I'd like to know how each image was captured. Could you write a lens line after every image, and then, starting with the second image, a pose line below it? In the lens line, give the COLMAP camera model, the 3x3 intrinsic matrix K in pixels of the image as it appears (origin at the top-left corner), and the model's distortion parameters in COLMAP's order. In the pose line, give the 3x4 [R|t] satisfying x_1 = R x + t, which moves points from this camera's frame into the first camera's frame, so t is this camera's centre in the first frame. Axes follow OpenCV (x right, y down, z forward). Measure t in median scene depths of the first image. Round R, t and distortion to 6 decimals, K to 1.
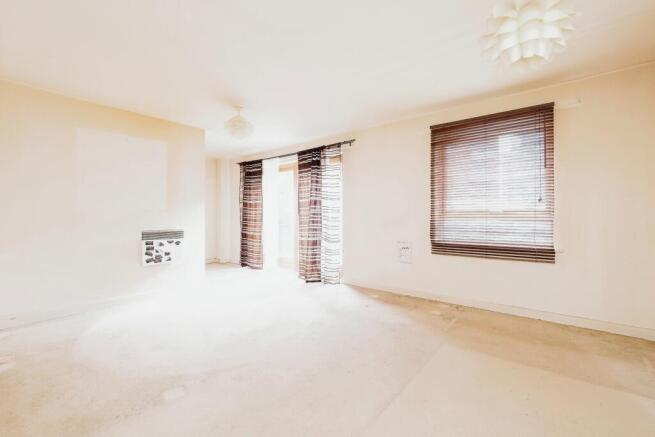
lens RADIAL K [[277.2, 0, 329.0], [0, 277.2, 213.2], [0, 0, 1]] dist [-0.012510, -0.000966]
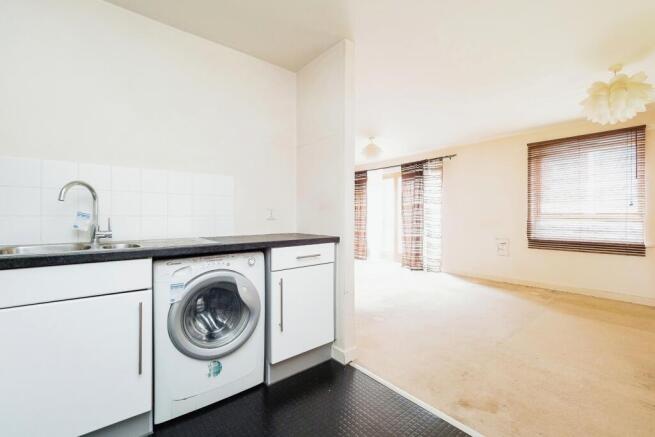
lens RADIAL K [[277.2, 0, 329.8], [0, 277.2, 214.3], [0, 0, 1]] dist [-0.012510, -0.000966]
pose [[0.979055, 0.000733, -0.203594, -0.195252], [0.000576, 0.999980, 0.006371, -0.009340], [0.203595, -0.006354, 0.979035, -0.299850]]
